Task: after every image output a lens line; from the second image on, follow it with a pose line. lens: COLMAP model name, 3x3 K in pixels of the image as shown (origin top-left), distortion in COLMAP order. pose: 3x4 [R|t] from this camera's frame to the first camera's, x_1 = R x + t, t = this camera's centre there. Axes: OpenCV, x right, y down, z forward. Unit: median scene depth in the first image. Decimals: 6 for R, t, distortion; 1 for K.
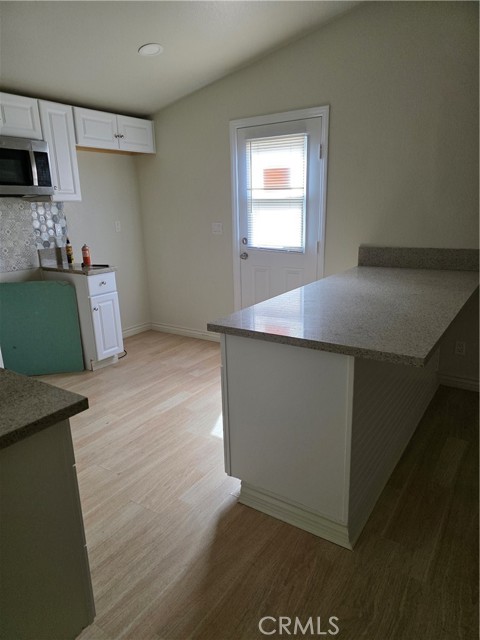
lens RADIAL K [[436.1, 0, 240.0], [0, 436.1, 320.0], [0, 0, 1]] dist [0.052866, -0.055391]
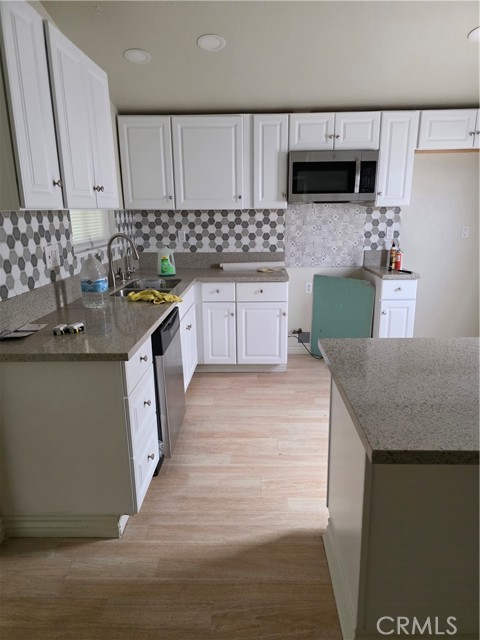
lens RADIAL K [[436.1, 0, 240.0], [0, 436.1, 320.0], [0, 0, 1]] dist [0.052866, -0.055391]
pose [[0.531506, 0.219381, -0.818152, 0.527632], [-0.217341, 0.968864, 0.118599, -0.093388], [0.818697, 0.114782, 0.562638, 0.265811]]
